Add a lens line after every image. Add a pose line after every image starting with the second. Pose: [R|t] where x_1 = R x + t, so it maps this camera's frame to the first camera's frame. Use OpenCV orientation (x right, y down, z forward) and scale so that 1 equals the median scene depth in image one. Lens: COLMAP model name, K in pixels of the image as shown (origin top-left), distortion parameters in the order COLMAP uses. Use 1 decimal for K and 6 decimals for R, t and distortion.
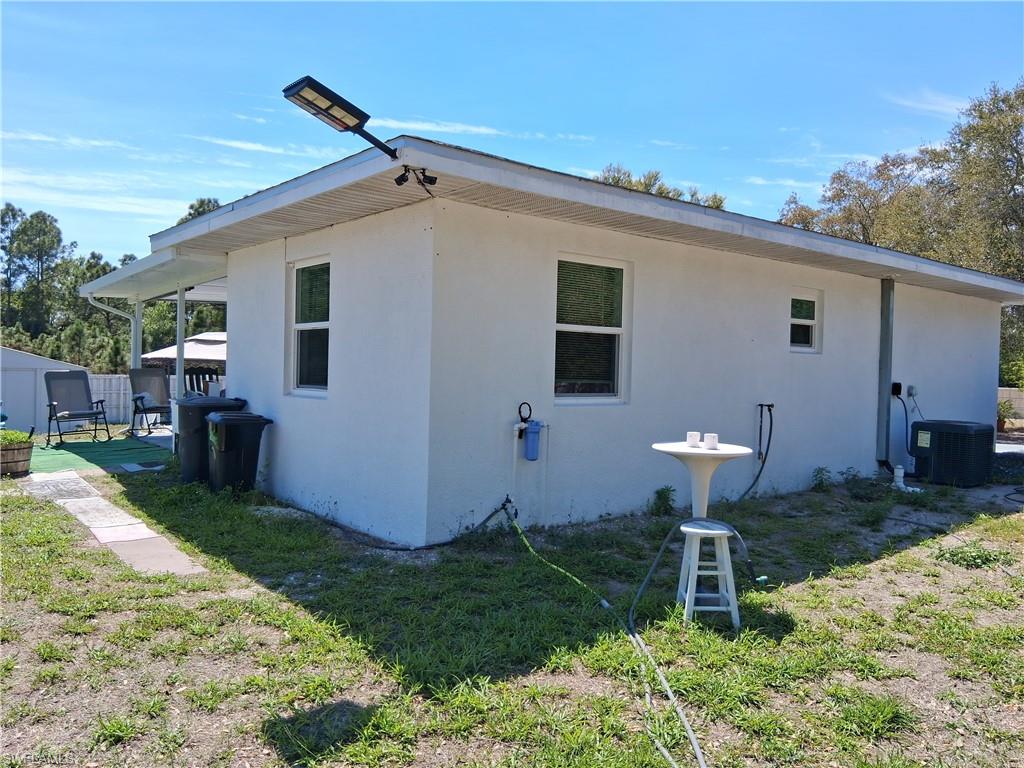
lens RADIAL K [[808.5, 0, 531.0], [0, 808.5, 381.8], [0, 0, 1]] dist [-0.008167, -0.010258]
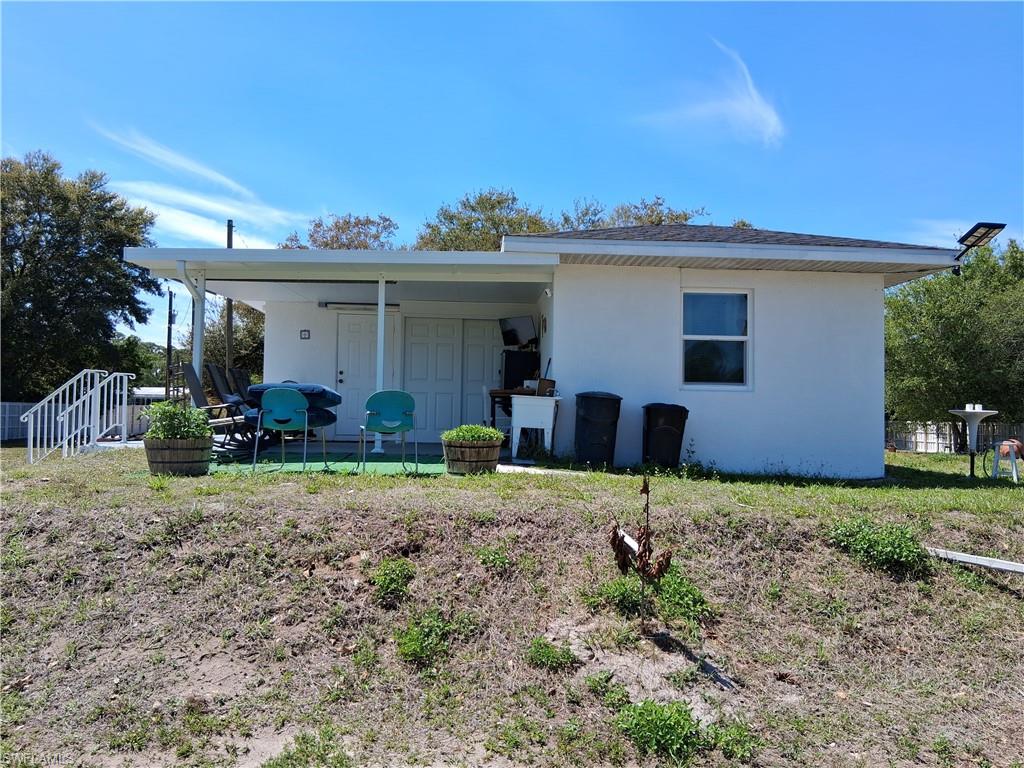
lens RADIAL K [[772.6, 0, 512.0], [0, 772.6, 384.0], [0, 0, 1]] dist [0.127011, -0.207843]
pose [[0.586740, 0.021255, 0.809497, -0.188064], [0.005836, 0.999519, -0.030474, 0.005504], [-0.809755, 0.022604, 0.586333, 0.063817]]
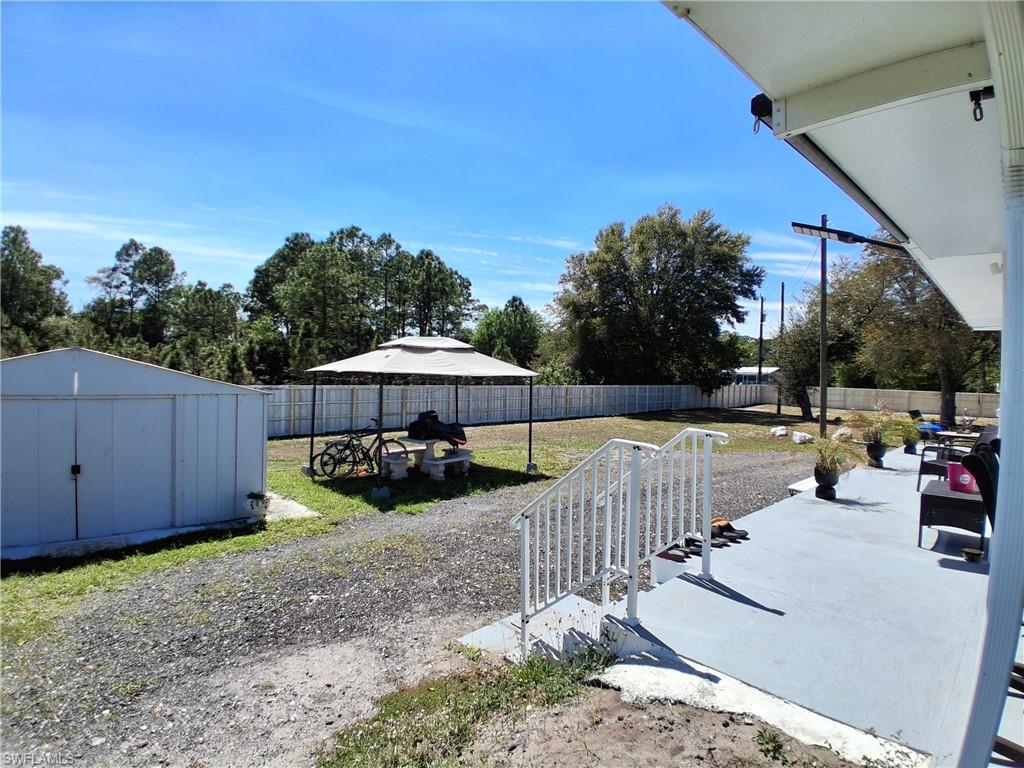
lens RADIAL K [[501.5, 0, 520.5], [0, 501.5, 382.2], [0, 0, 1]] dist [-0.001168, -0.040287]
pose [[0.995954, 0.001734, 0.089853, -0.119892], [-0.002460, 0.999965, 0.007961, -0.007721], [-0.089836, -0.008149, 0.995923, 0.188085]]
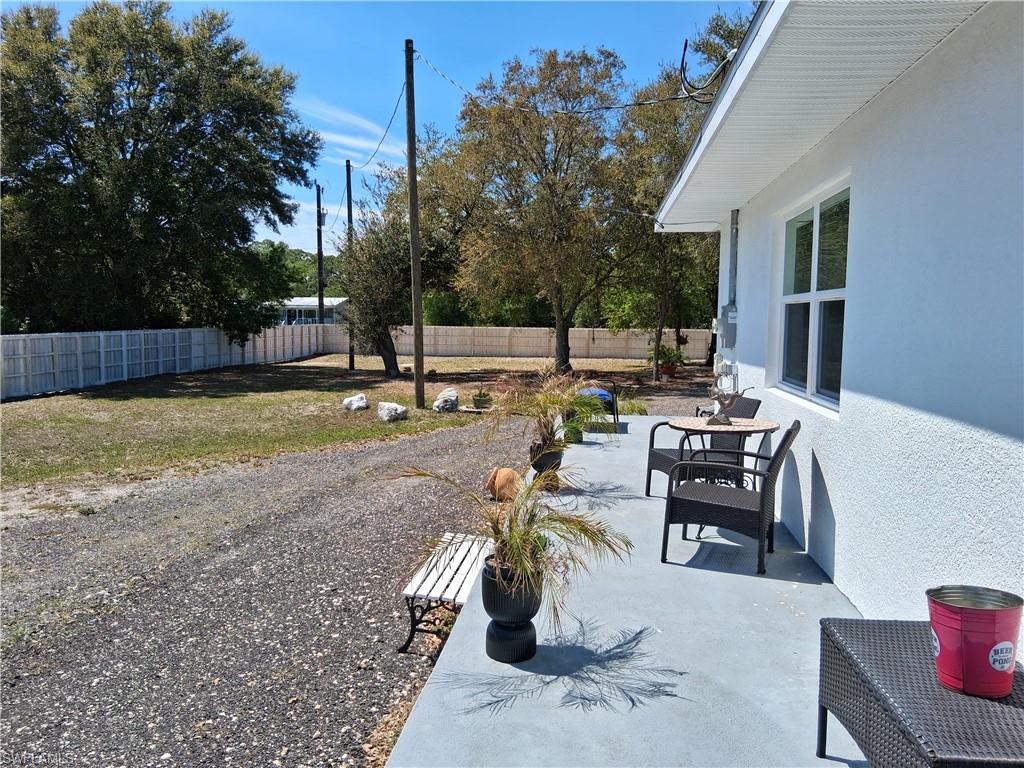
lens RADIAL K [[772.6, 0, 512.0], [0, 772.6, 384.0], [0, 0, 1]] dist [0.127011, -0.207843]
pose [[0.713879, -0.077893, 0.695924, -0.094382], [0.017450, 0.995464, 0.093520, -0.008346], [-0.700052, -0.054618, 0.712000, 0.231442]]
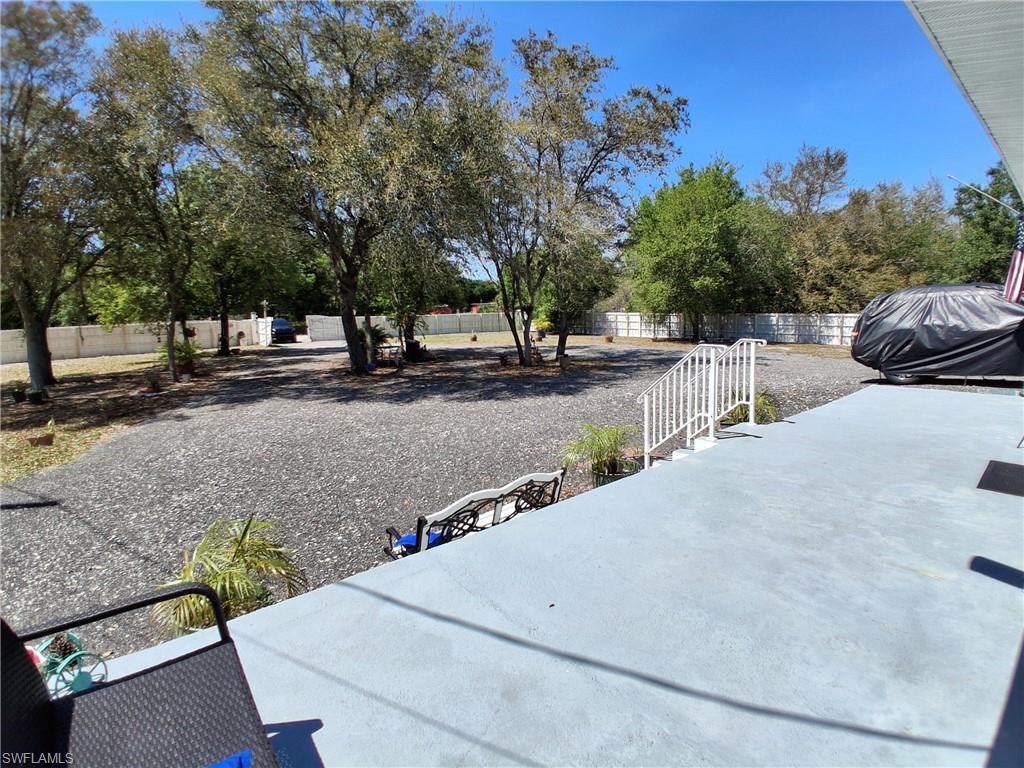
lens RADIAL K [[501.5, 0, 520.5], [0, 501.5, 382.2], [0, 0, 1]] dist [-0.001168, -0.040287]
pose [[-0.036723, -0.171679, 0.984468, 0.015117], [0.028871, 0.984539, 0.172768, -0.005415], [-0.998908, 0.034767, -0.031199, 0.319268]]
